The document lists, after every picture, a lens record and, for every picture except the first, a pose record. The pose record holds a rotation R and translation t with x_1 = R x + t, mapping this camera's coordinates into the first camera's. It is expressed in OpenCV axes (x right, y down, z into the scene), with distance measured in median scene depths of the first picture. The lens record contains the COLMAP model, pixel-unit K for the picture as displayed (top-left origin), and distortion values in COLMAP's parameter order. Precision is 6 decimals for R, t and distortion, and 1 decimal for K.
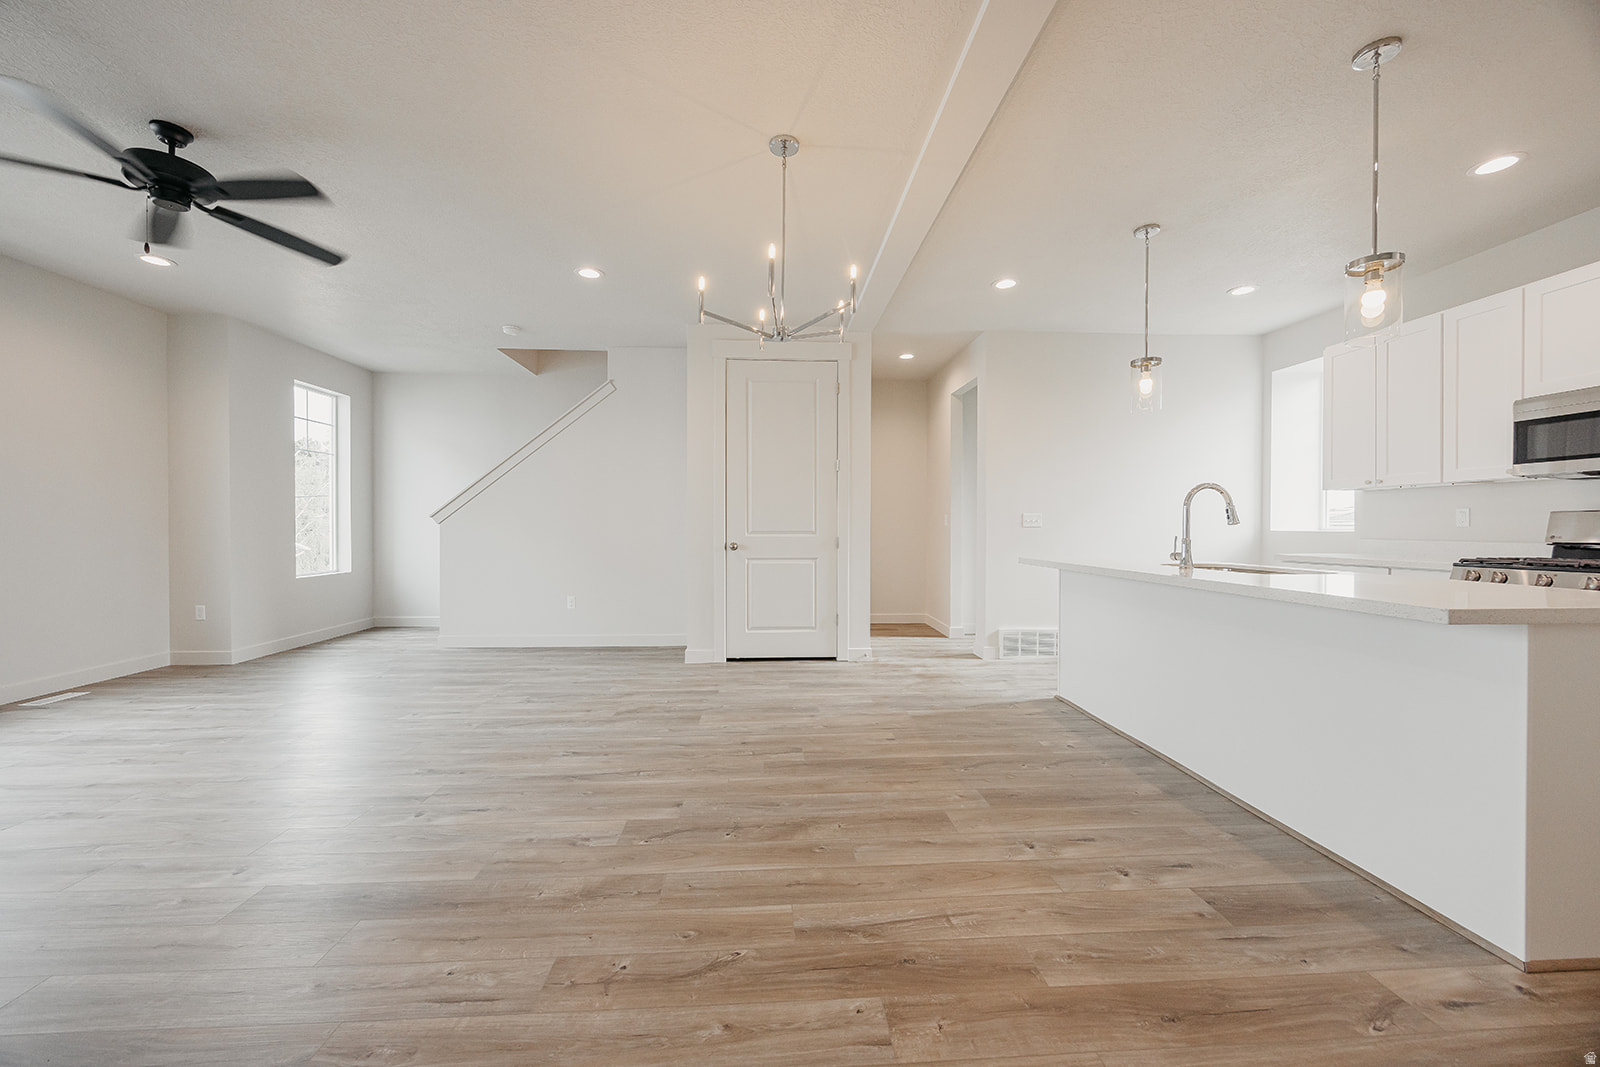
lens RADIAL K [[609.7, 0, 800.4], [0, 609.7, 532.1], [0, 0, 1]] dist [-0.004851, 0.000701]
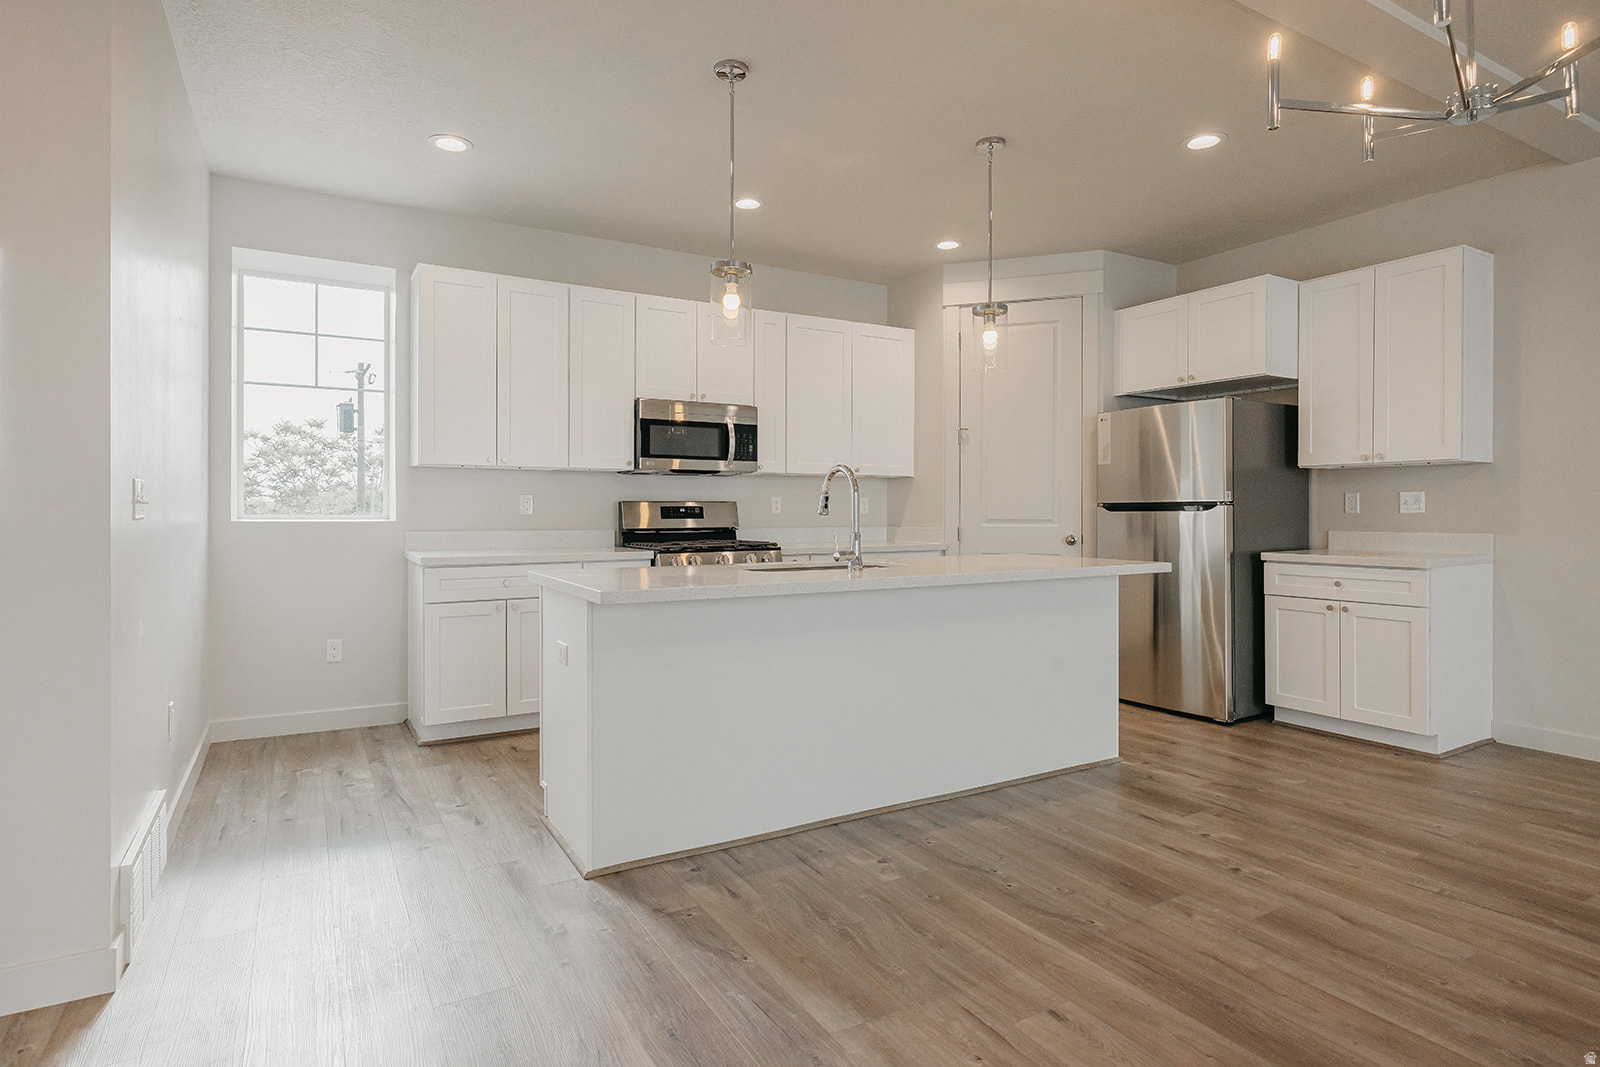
lens RADIAL K [[849.3, 0, 799.0], [0, 849.3, 520.7], [0, 0, 1]] dist [-0.009724, 0.004423]
pose [[-0.449103, -0.013654, 0.893376, -0.320875], [0.008362, 0.999775, 0.019484, -0.027375], [-0.893441, 0.016221, -0.448888, 1.509959]]
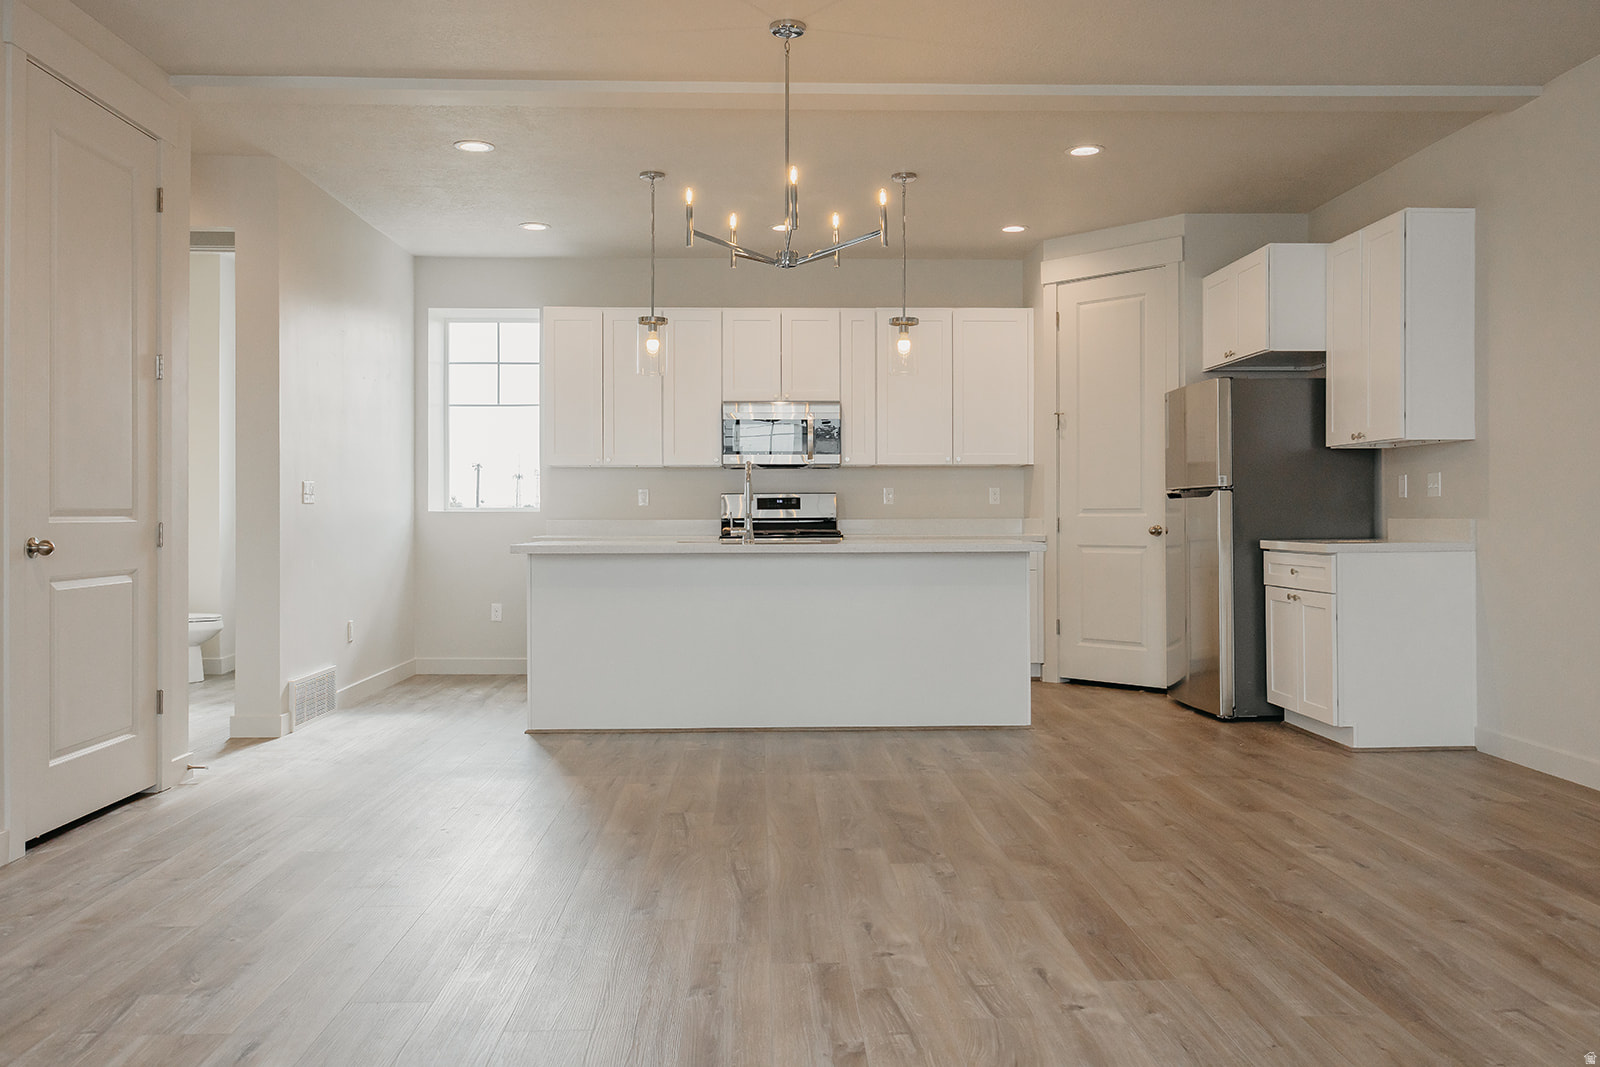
lens RADIAL K [[1301.6, 0, 805.8], [0, 1301.6, 527.6], [0, 0, 1]] dist [-0.003983, 0.010252]
pose [[0.027198, -0.011031, 0.999569, -1.519440], [0.012619, 0.999863, 0.010691, 0.010646], [-0.999550, 0.012323, 0.027334, 0.808843]]
